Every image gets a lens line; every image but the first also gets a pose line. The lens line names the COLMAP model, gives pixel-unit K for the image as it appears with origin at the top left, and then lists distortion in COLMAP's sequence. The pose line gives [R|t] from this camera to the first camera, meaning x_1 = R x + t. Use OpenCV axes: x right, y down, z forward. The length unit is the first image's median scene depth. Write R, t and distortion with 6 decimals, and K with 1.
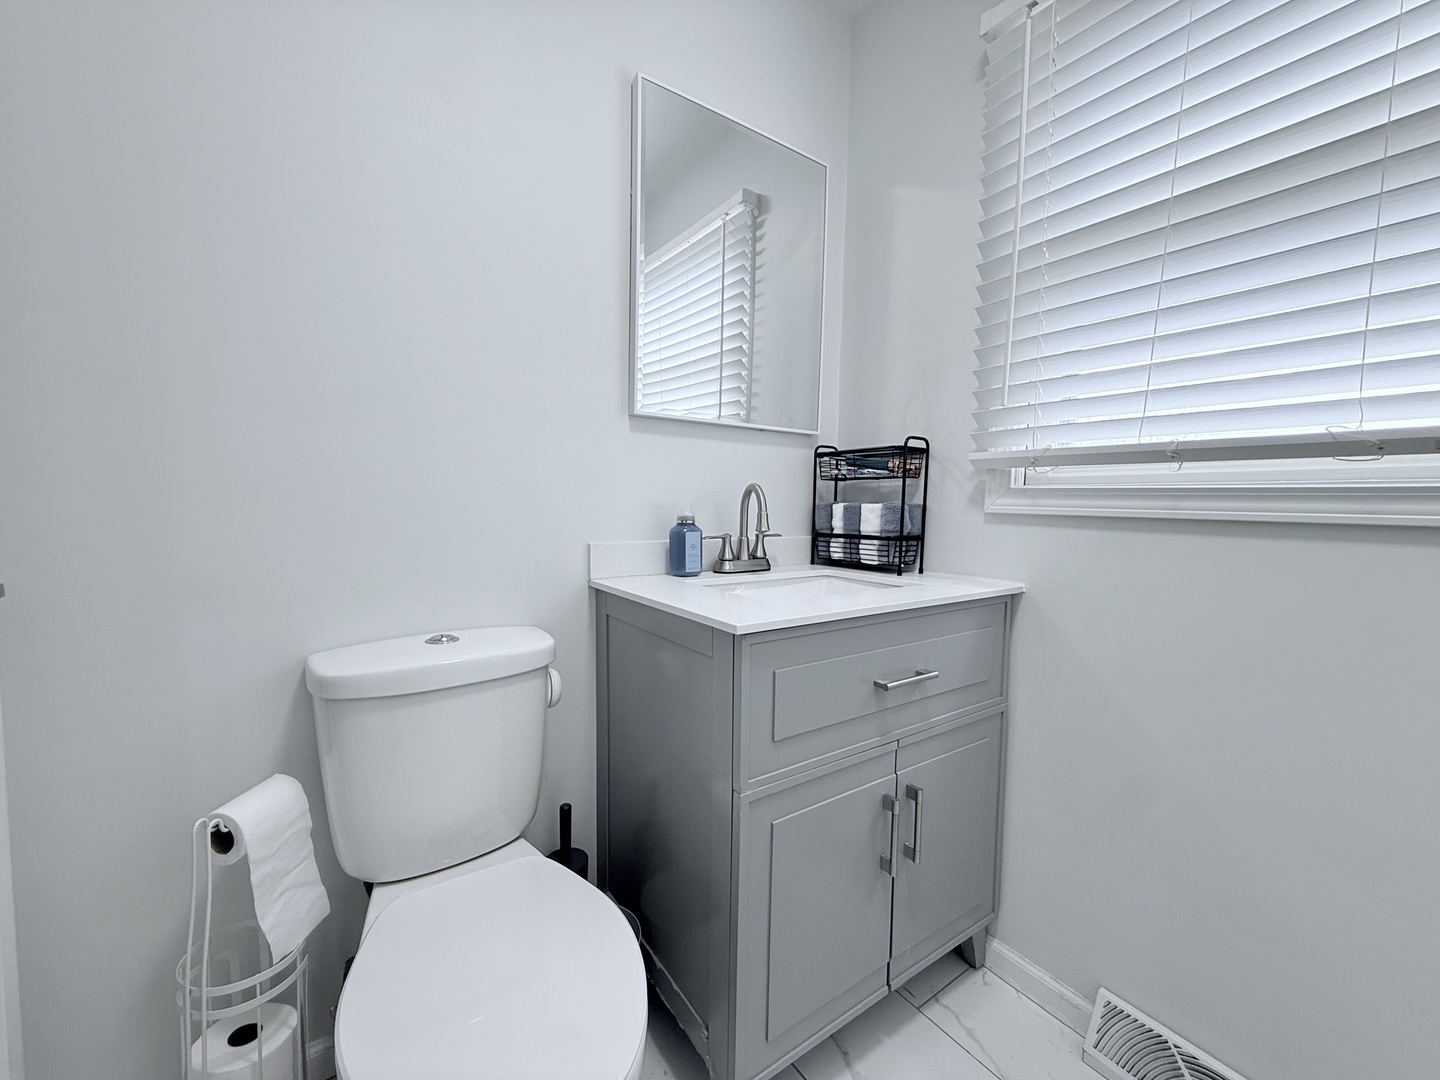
lens RADIAL K [[575.7, 0, 717.8], [0, 575.7, 536.8], [0, 0, 1]] dist [-0.001955, 0.000059]
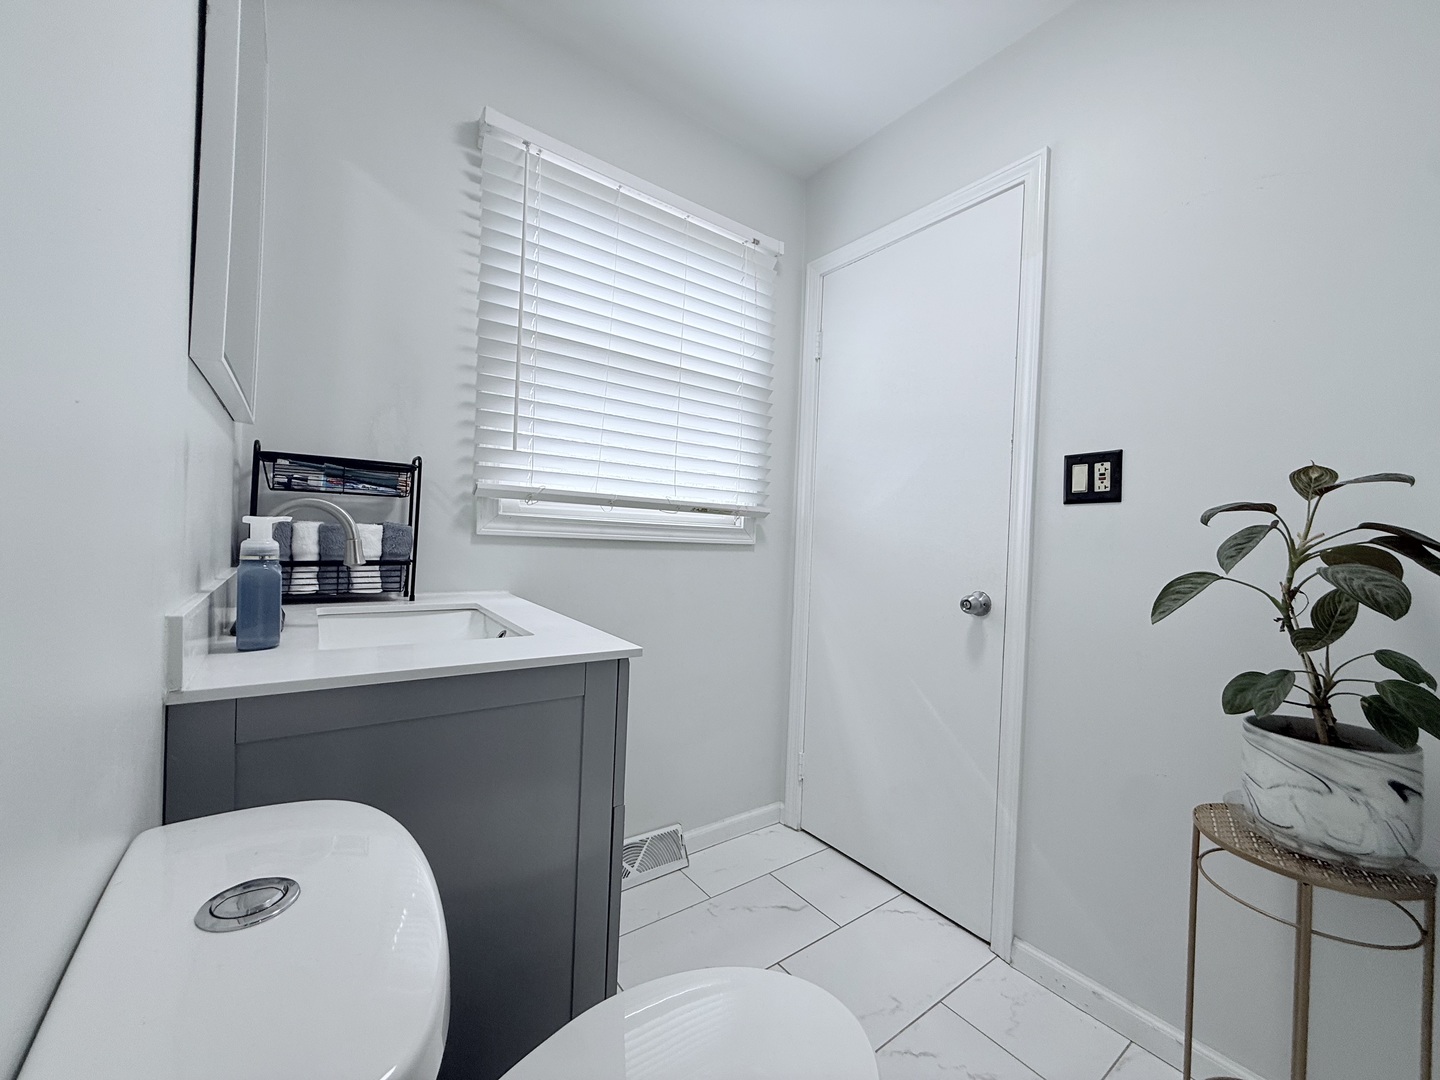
lens RADIAL K [[575.7, 0, 719.9], [0, 575.7, 539.1], [0, 0, 1]] dist [-0.001955, 0.000059]
pose [[-0.019976, -0.024271, 0.999506, -0.656535], [0.019229, 0.999511, 0.024656, -0.049351], [-0.999616, 0.019712, -0.019499, 0.513479]]
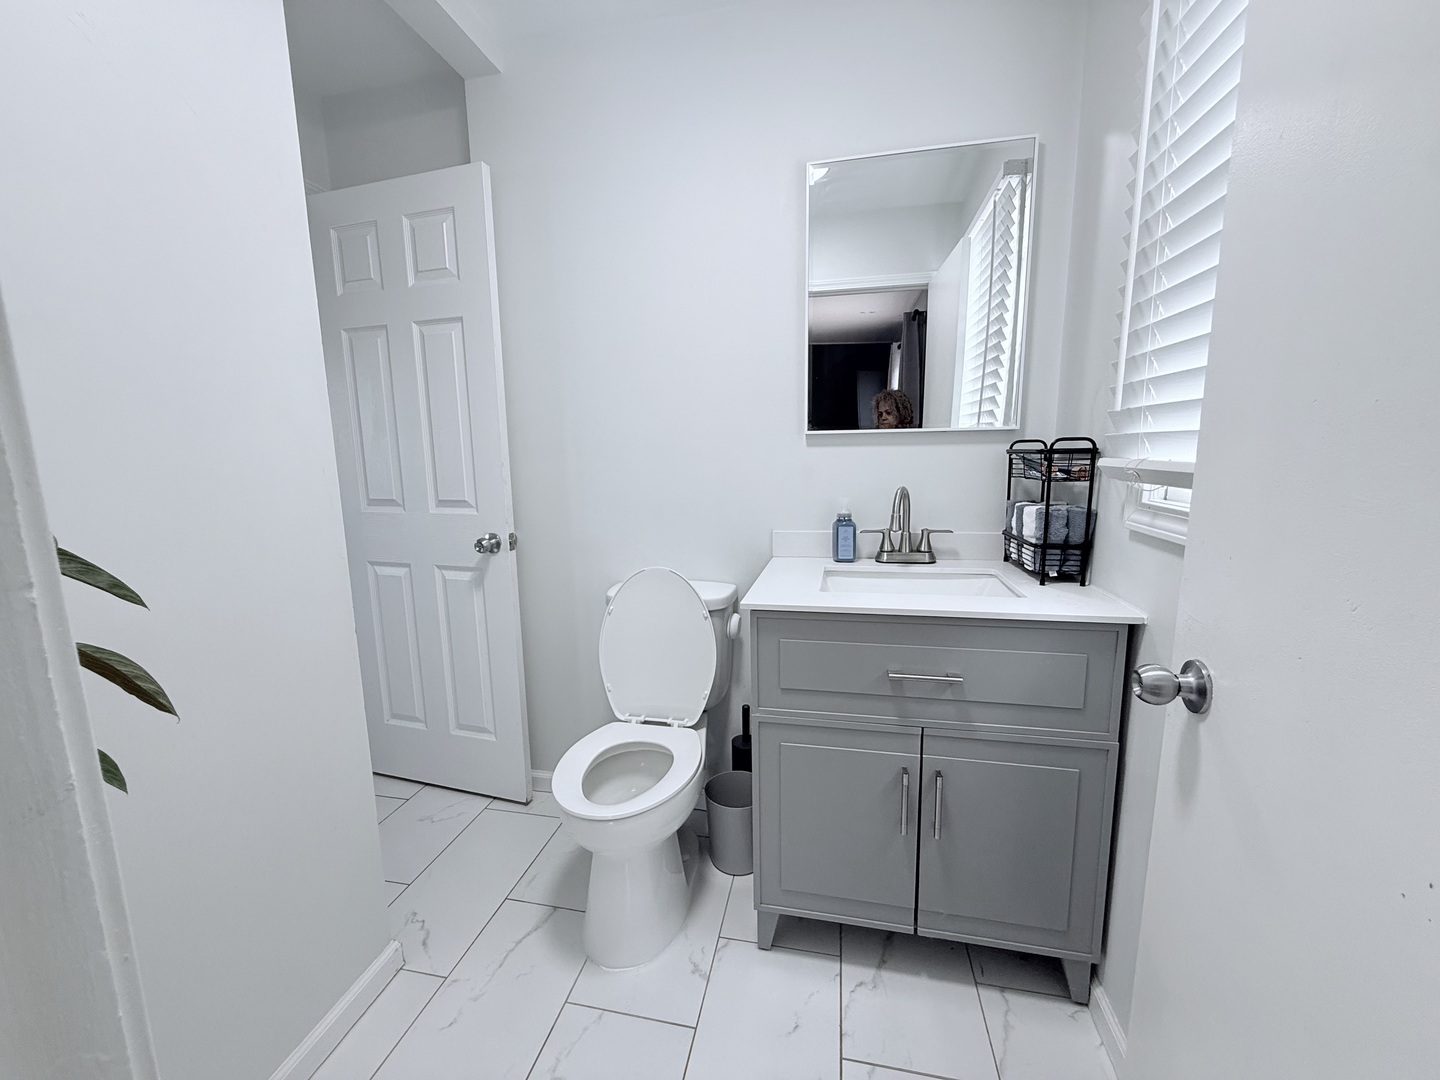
lens RADIAL K [[575.7, 0, 722.2], [0, 575.7, 539.7], [0, 0, 1]] dist [-0.001955, 0.000059]
pose [[0.678664, 0.081380, -0.729926, 0.661166], [-0.013157, 0.995030, 0.098704, -0.096913], [0.734331, -0.057383, 0.676362, -0.030603]]
